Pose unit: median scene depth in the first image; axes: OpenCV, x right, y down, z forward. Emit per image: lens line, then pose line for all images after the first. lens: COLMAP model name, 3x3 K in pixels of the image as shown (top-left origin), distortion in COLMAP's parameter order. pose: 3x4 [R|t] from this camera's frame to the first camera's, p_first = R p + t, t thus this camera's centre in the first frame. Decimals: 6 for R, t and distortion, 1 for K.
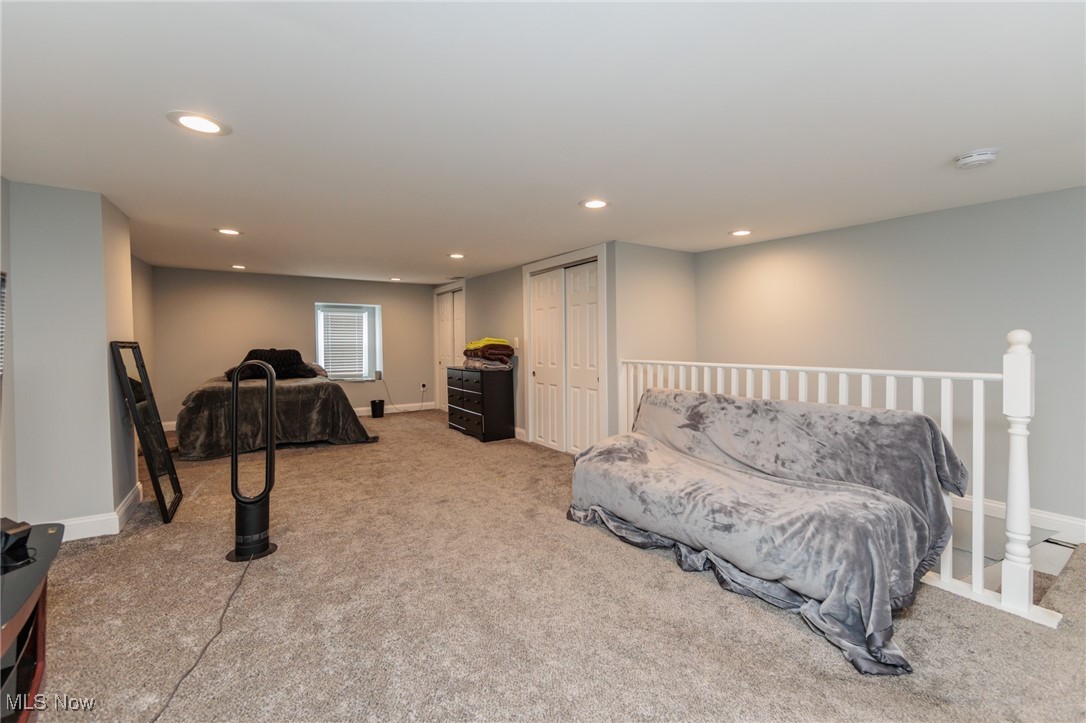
lens RADIAL K [[423.1, 0, 542.9], [0, 423.1, 356.0], [0, 0, 1]] dist [-0.002717, 0.000059]
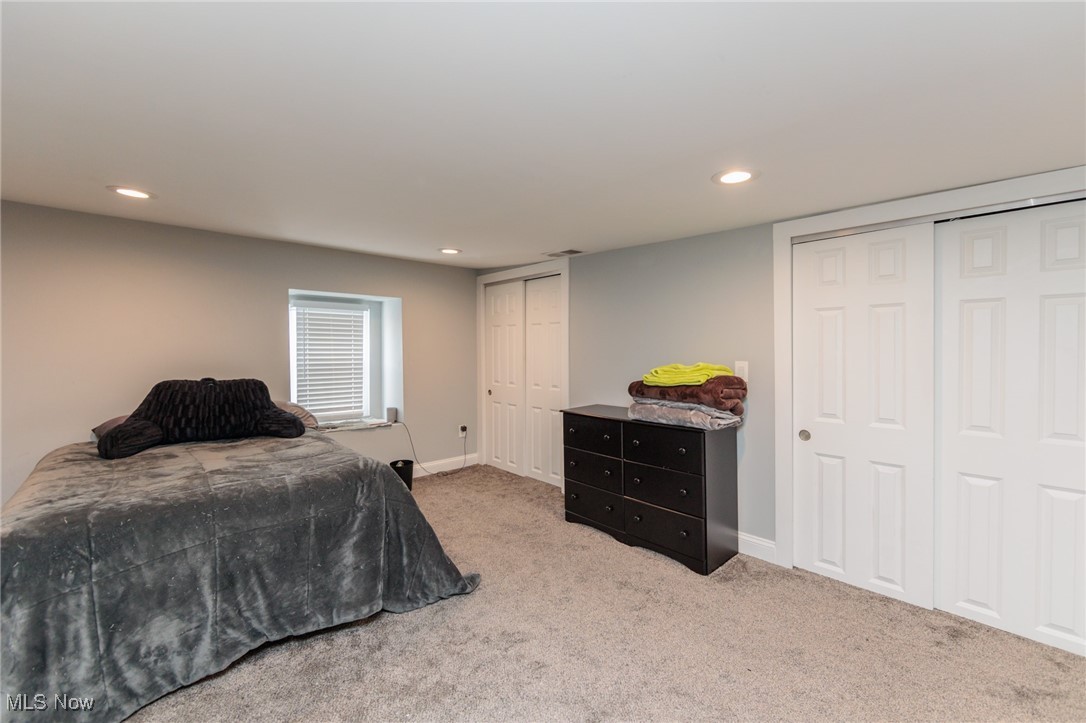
lens RADIAL K [[423.1, 0, 542.9], [0, 423.1, 356.0], [0, 0, 1]] dist [-0.002717, 0.000059]
pose [[0.985557, 0.003825, 0.169303, -0.344918], [-0.001643, 0.999914, -0.013024, -0.037628], [-0.169338, 0.012558, 0.985478, 0.457749]]
